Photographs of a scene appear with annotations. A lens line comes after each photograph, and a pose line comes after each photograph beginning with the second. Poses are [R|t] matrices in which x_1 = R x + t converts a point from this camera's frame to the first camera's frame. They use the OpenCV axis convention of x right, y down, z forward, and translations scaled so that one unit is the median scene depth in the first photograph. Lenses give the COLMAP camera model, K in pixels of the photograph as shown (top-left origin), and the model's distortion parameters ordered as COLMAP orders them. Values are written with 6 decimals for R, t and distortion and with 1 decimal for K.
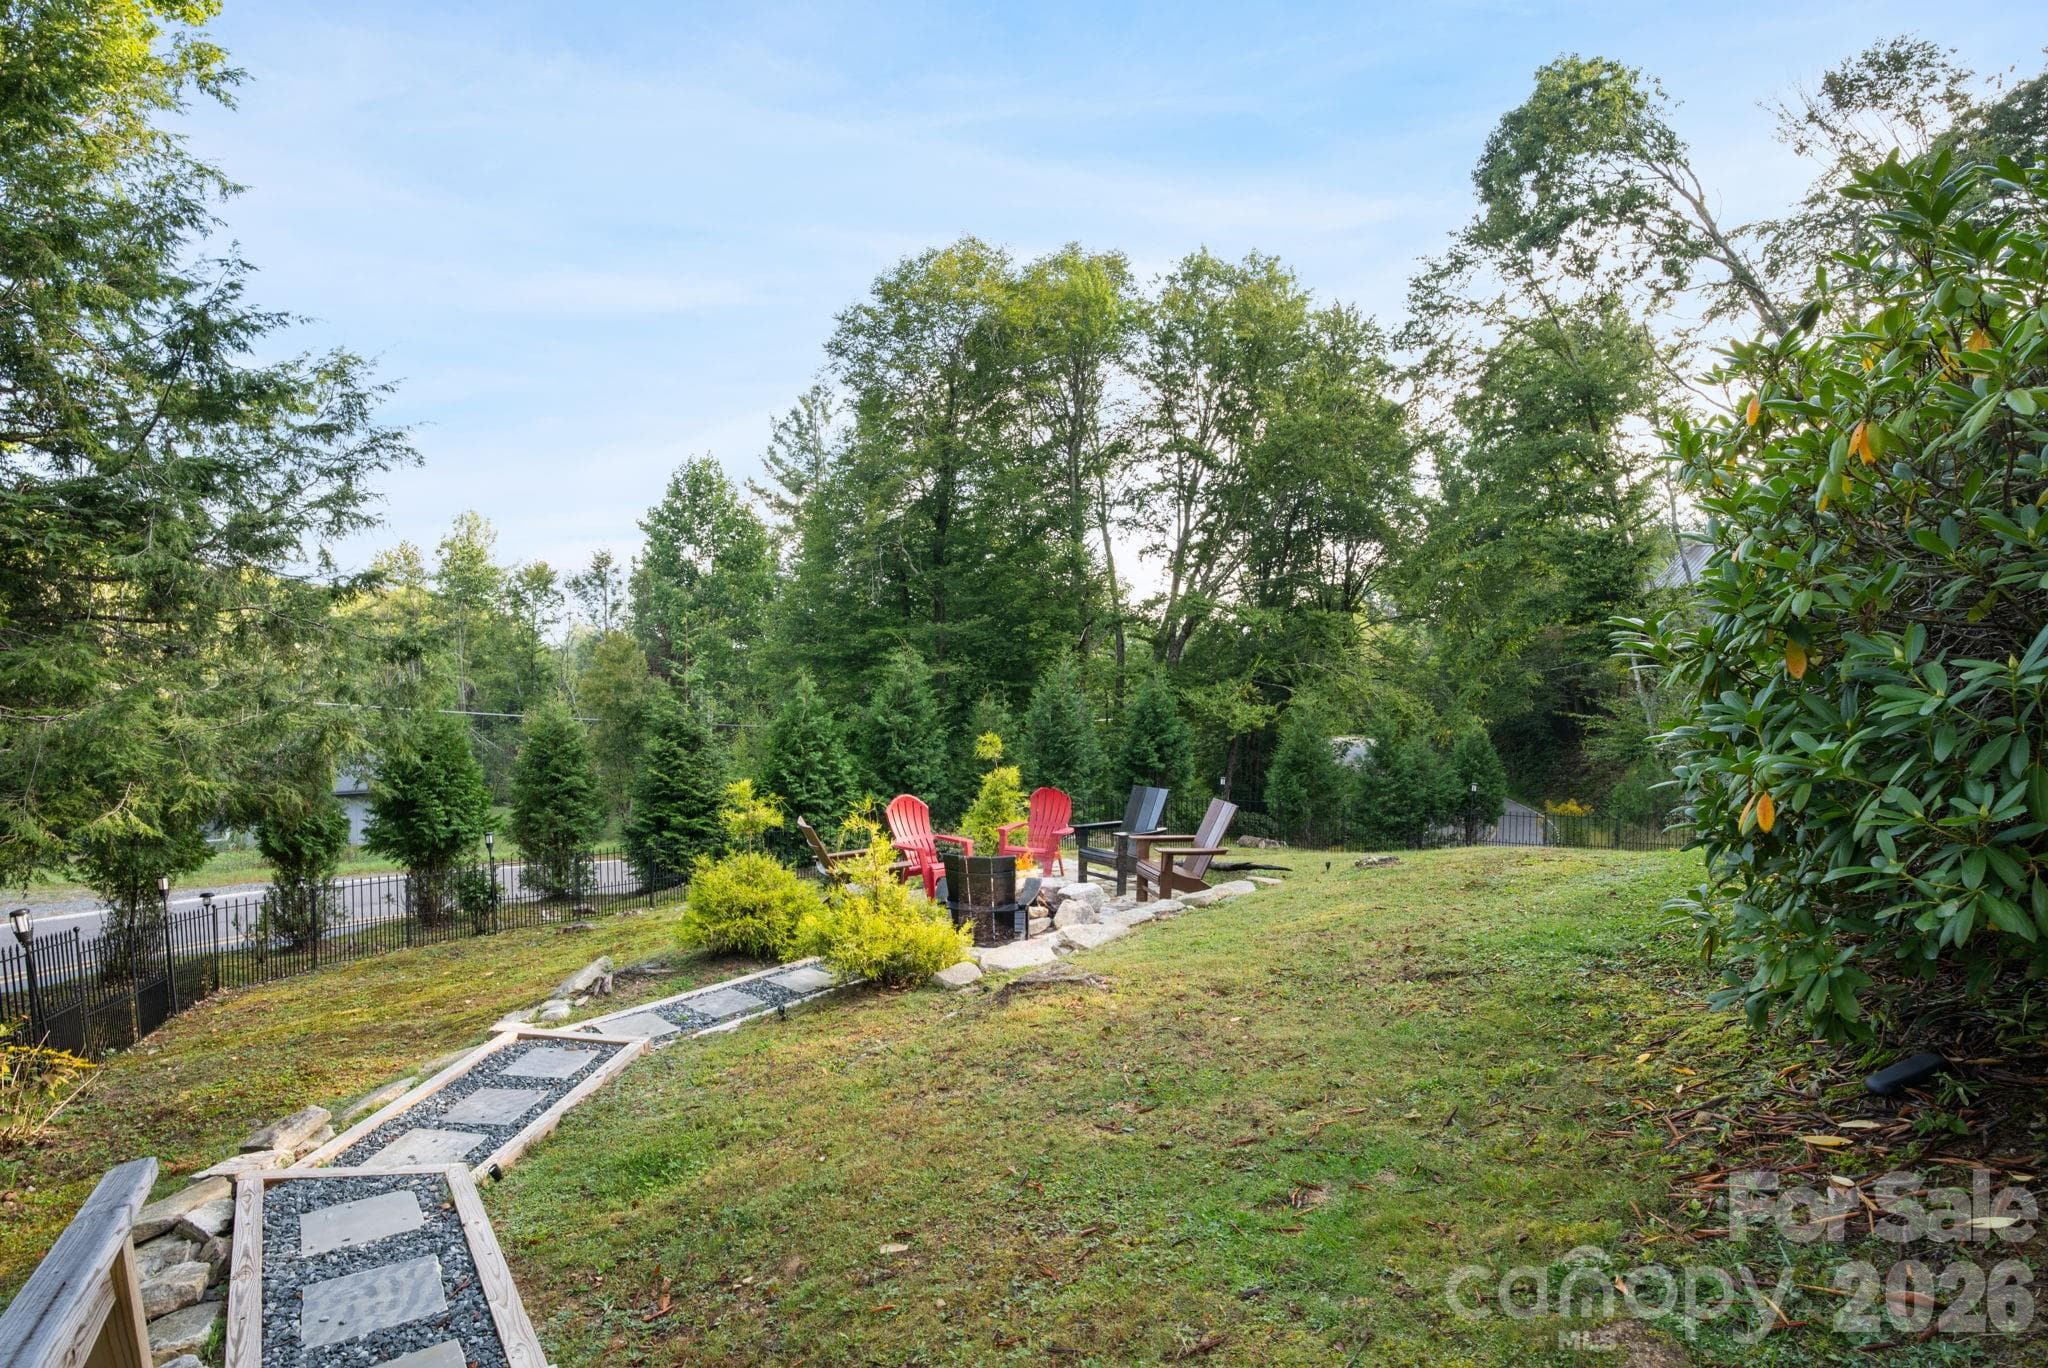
lens RADIAL K [[940.7, 0, 1020.1], [0, 940.7, 689.1], [0, 0, 1]] dist [-0.109783, 0.026269]
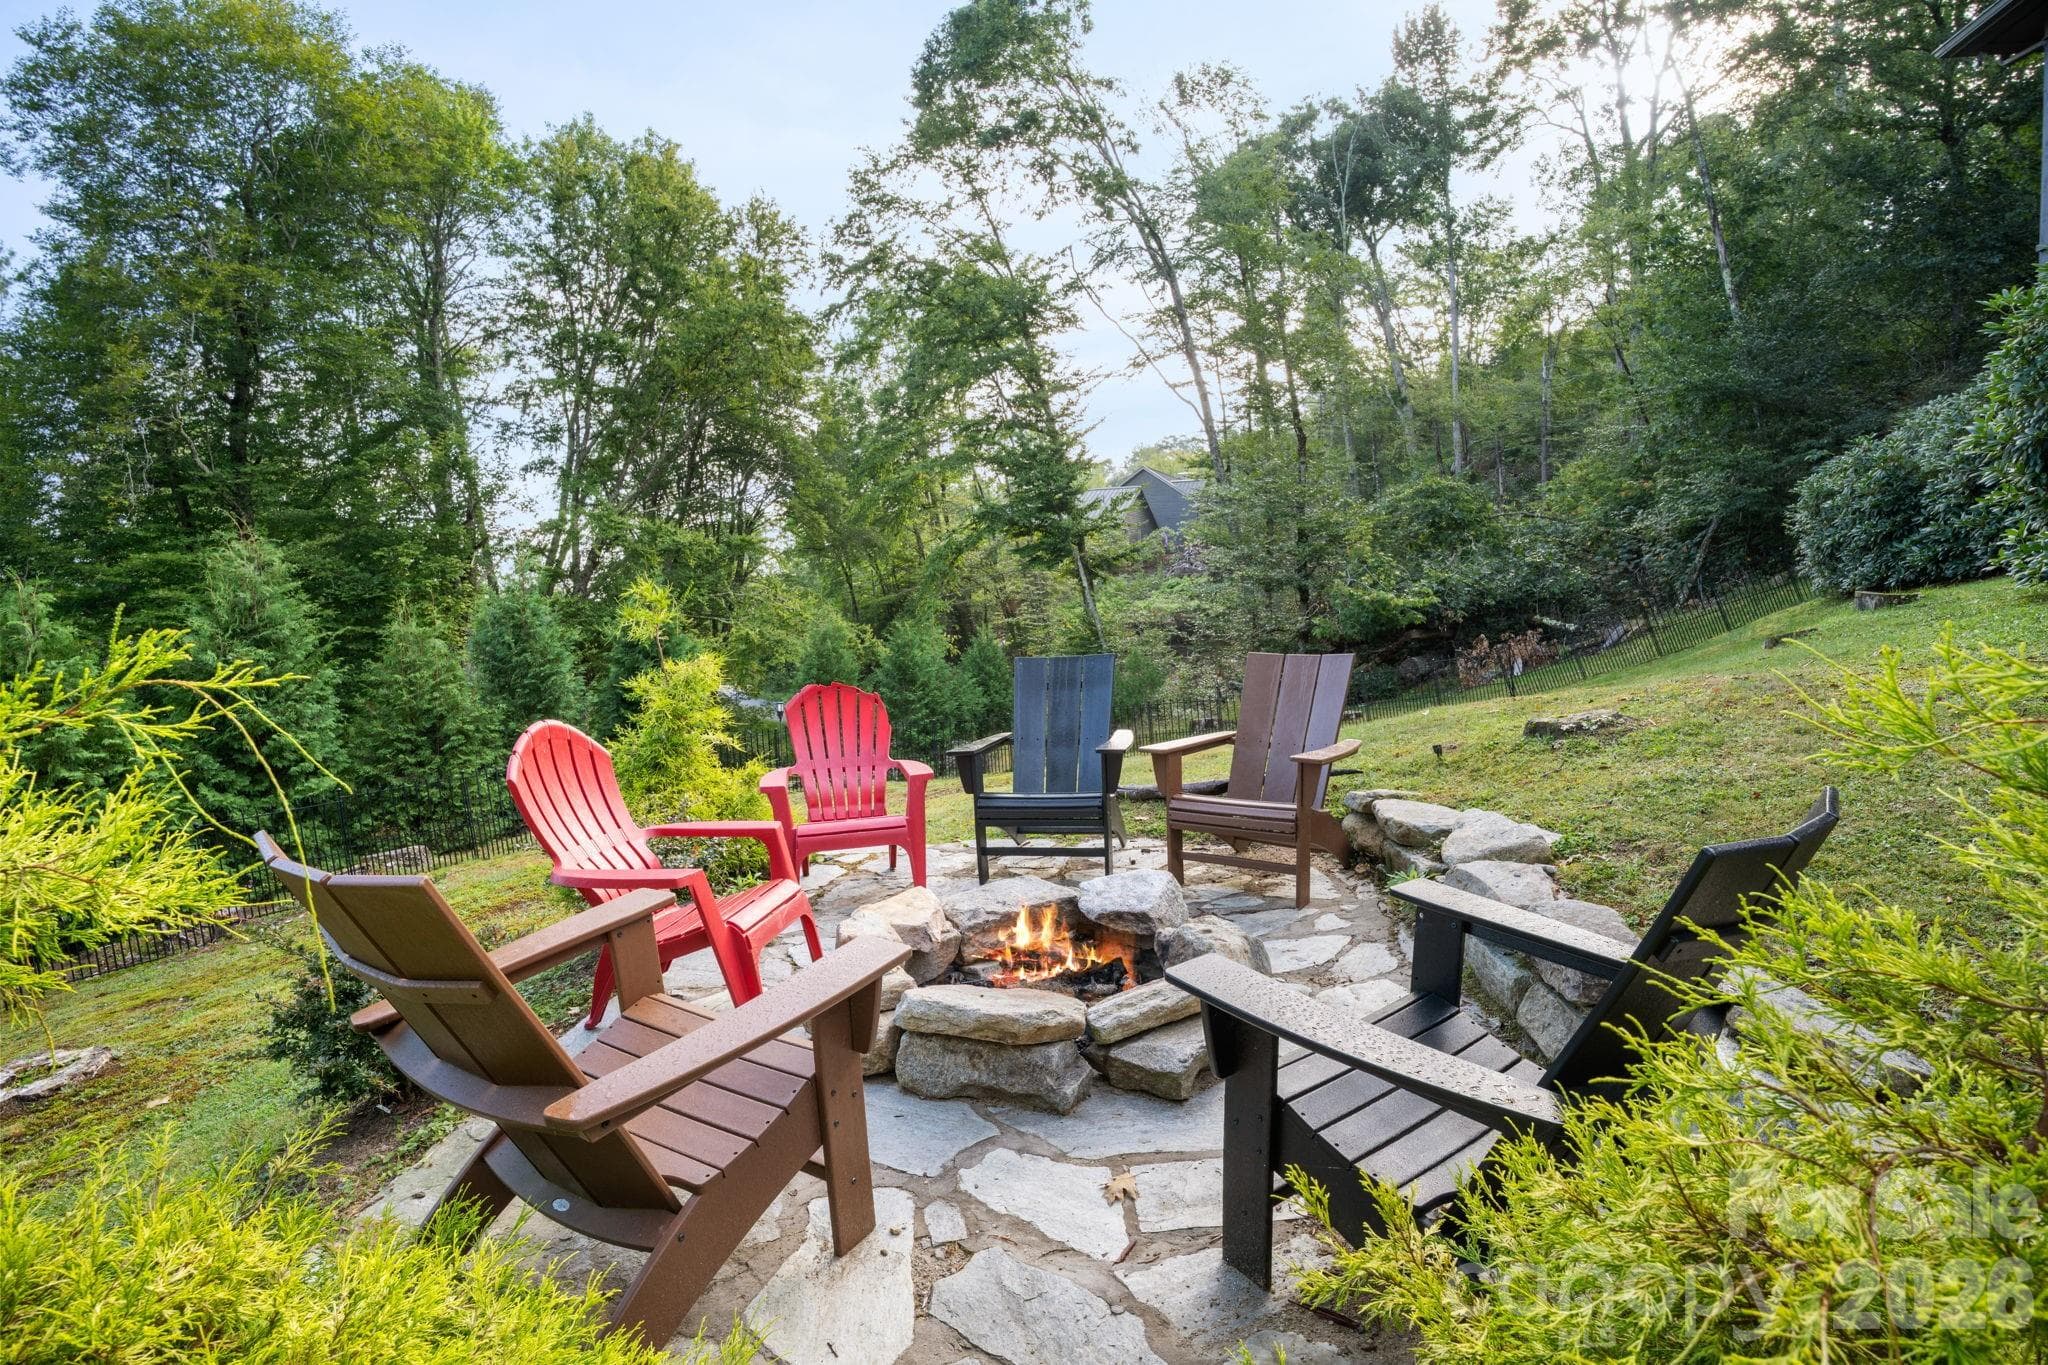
lens RADIAL K [[940.7, 0, 1020.1], [0, 940.7, 687.6], [0, 0, 1]] dist [-0.109783, 0.026269]
pose [[0.786683, -0.085456, 0.611414, -0.044408], [0.055398, 0.996149, 0.067952, 0.021116], [-0.614867, -0.019585, 0.788388, 0.151416]]
